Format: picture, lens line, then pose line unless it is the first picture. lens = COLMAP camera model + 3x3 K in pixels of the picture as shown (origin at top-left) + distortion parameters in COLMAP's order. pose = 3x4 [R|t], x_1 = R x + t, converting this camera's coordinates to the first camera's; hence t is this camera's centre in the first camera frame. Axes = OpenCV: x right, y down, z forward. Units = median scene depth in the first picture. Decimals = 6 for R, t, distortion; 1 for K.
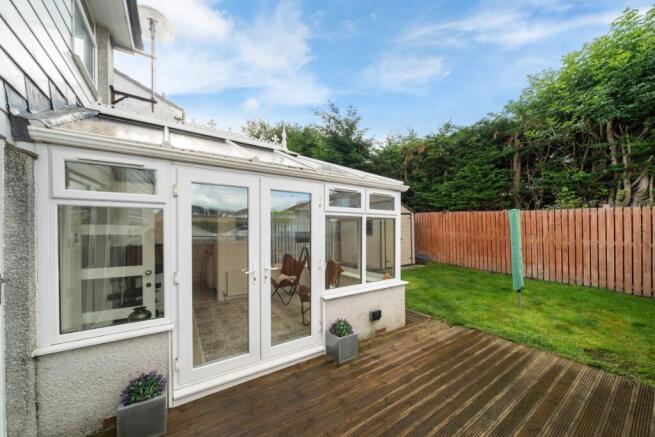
lens RADIAL K [[237.9, 0, 330.6], [0, 237.9, 230.8], [0, 0, 1]] dist [0.000416, -0.000630]
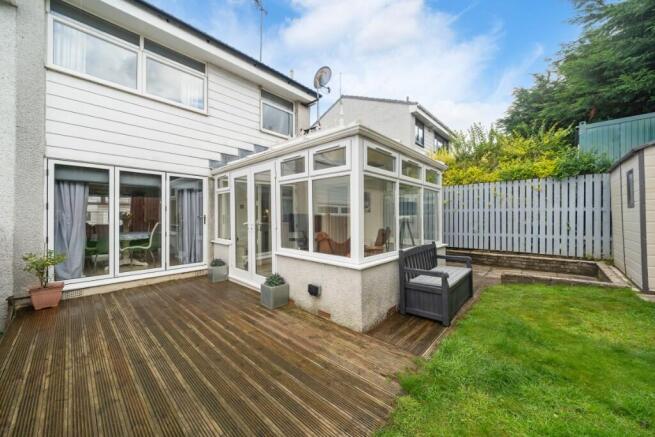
lens RADIAL K [[237.9, 0, 325.0], [0, 237.9, 216.2], [0, 0, 1]] dist [0.000416, -0.000630]
pose [[0.219576, 0.004720, -0.975584, 0.593788], [-0.001181, 0.999989, 0.004572, 0.043300], [0.975595, 0.000148, 0.219579, 0.476241]]
